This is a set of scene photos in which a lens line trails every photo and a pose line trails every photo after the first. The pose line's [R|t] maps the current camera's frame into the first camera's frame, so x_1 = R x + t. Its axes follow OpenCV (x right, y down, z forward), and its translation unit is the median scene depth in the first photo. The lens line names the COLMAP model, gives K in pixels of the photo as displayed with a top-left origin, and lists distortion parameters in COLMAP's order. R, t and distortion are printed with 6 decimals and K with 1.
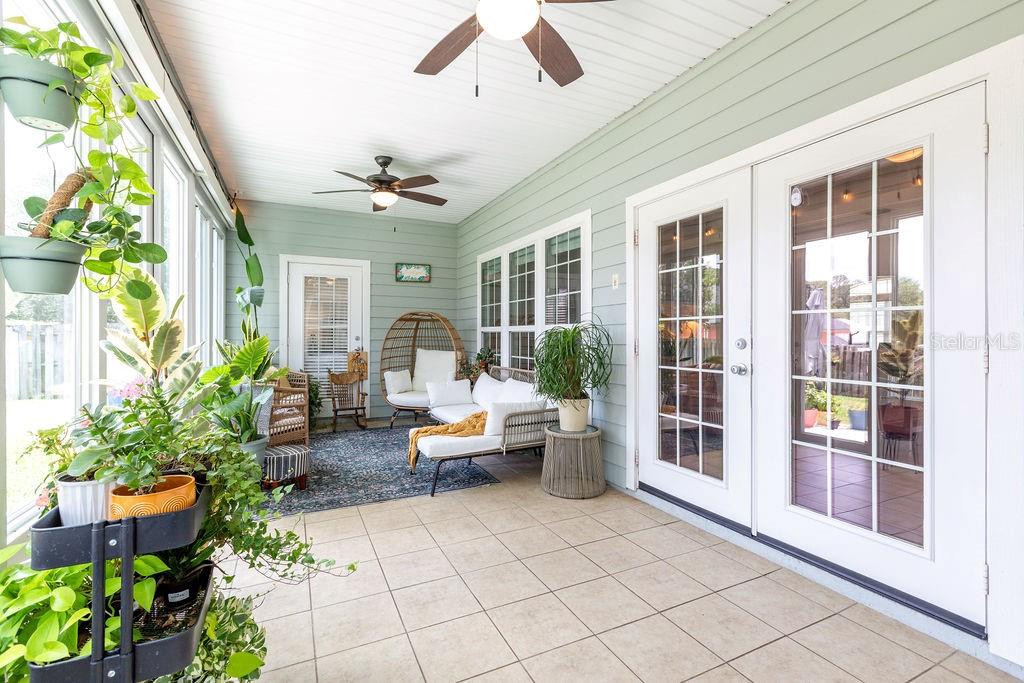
lens RADIAL K [[460.2, 0, 510.7], [0, 460.2, 333.9], [0, 0, 1]] dist [-0.000179, -0.000039]
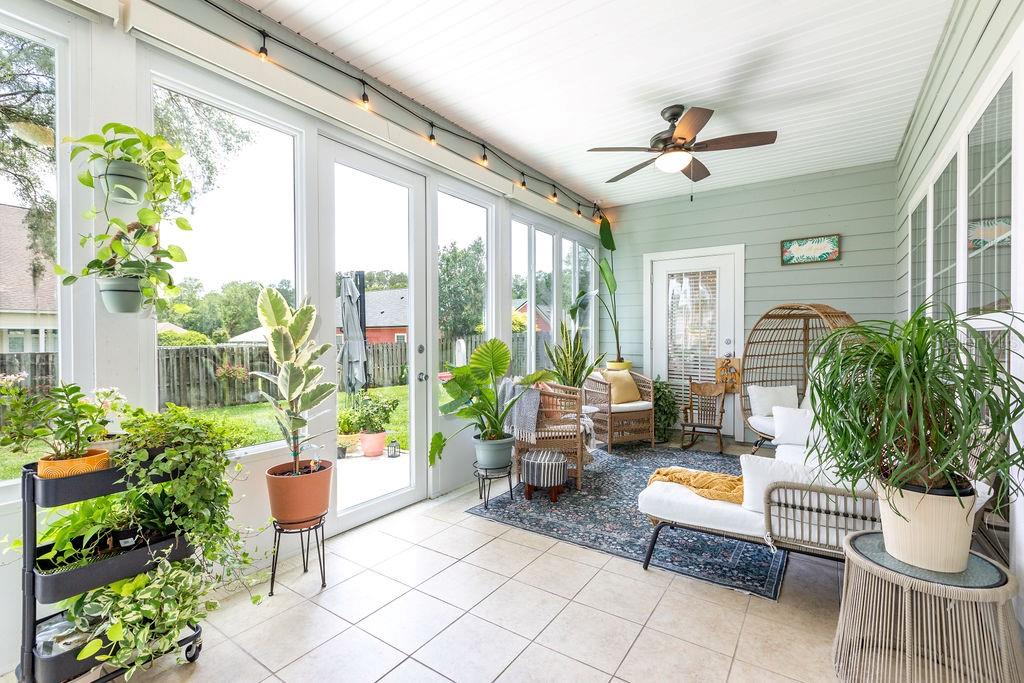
lens RADIAL K [[454.7, 0, 509.0], [0, 454.7, 342.0], [0, 0, 1]] dist [0.000500, -0.000148]
pose [[0.496457, 0.007382, -0.868030, 0.205093], [0.004214, 0.999932, 0.010913, -0.000389], [0.868051, -0.009076, 0.496392, 0.303774]]
